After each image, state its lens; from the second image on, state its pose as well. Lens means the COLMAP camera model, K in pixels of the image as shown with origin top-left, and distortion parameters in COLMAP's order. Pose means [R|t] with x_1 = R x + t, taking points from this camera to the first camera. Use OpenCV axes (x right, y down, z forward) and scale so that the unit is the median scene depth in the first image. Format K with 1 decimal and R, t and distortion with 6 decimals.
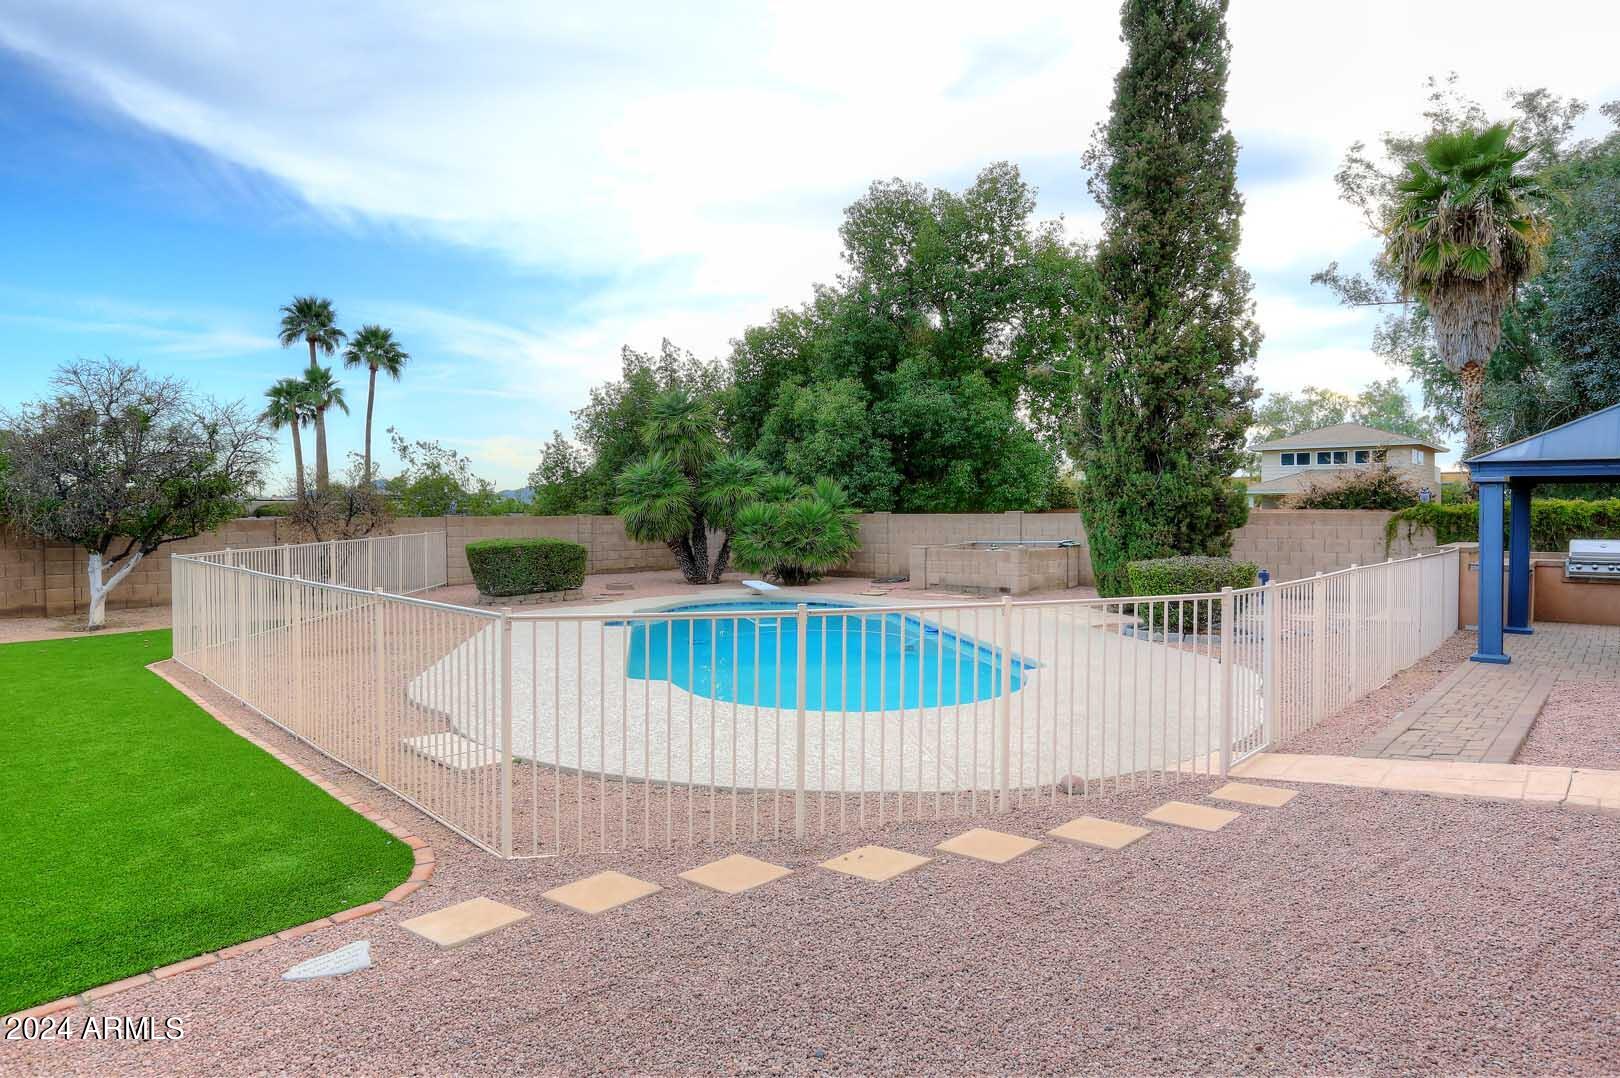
lens RADIAL K [[963.0, 0, 804.7], [0, 963.0, 537.8], [0, 0, 1]] dist [-0.062231, 0.082380]
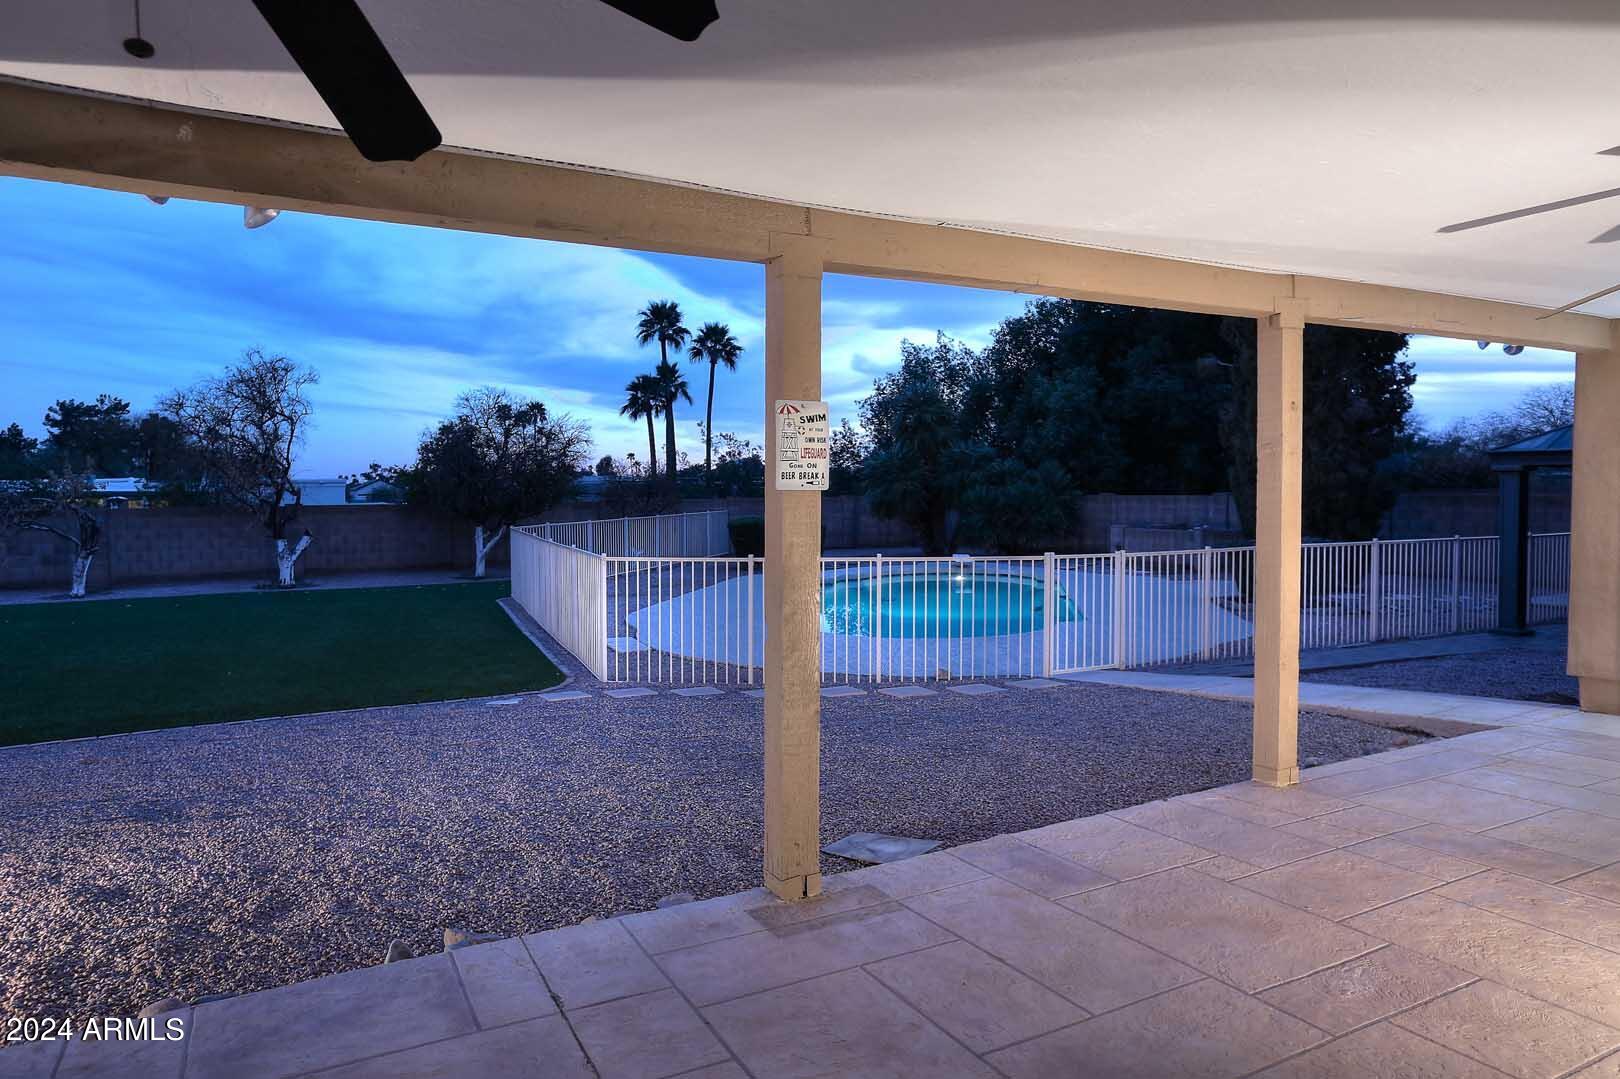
lens RADIAL K [[1020.5, 0, 812.4], [0, 1020.5, 533.0], [0, 0, 1]] dist [-0.005460, -0.000405]
pose [[0.936587, 0.010959, -0.350263, 0.161796], [-0.005149, 0.999833, 0.017515, -0.001190], [0.350397, -0.014601, 0.936488, -0.157916]]
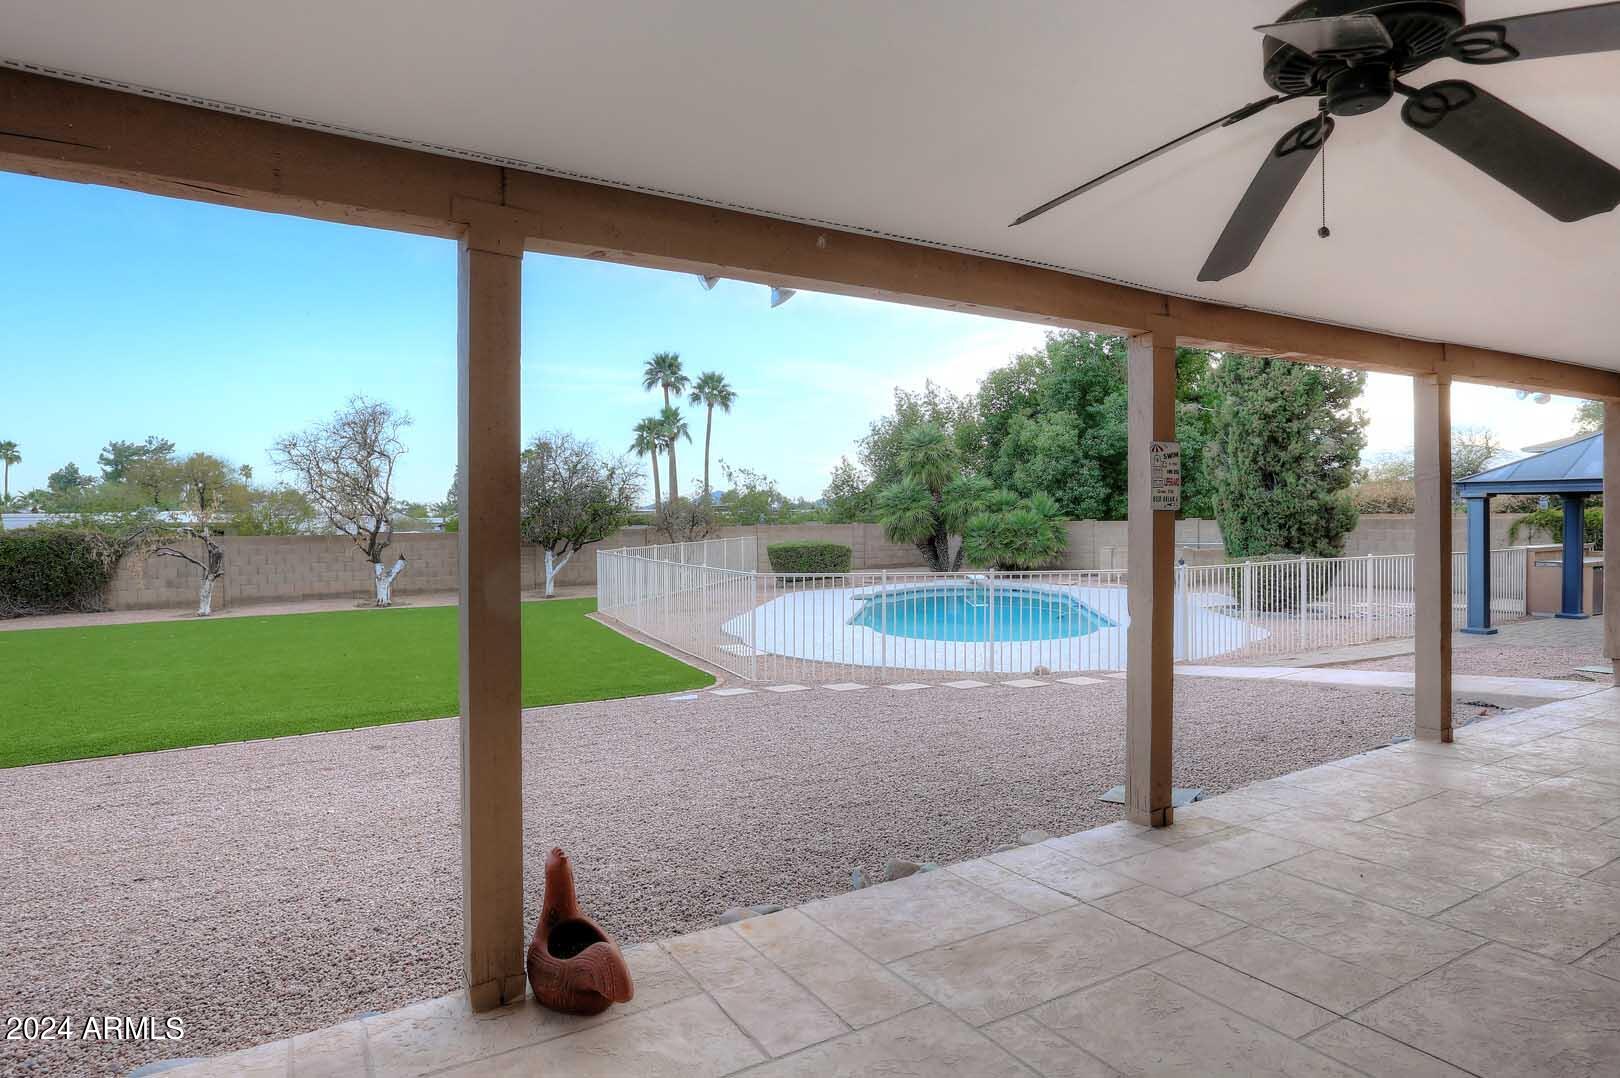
lens RADIAL K [[908.9, 0, 810.0], [0, 908.9, 539.0], [0, 0, 1]] dist [-0.019975, 0.001653]
pose [[0.949909, -0.001522, -0.312523, 0.098040], [0.000701, 0.999996, -0.002741, 0.001030], [0.312526, 0.002385, 0.949906, -0.202933]]
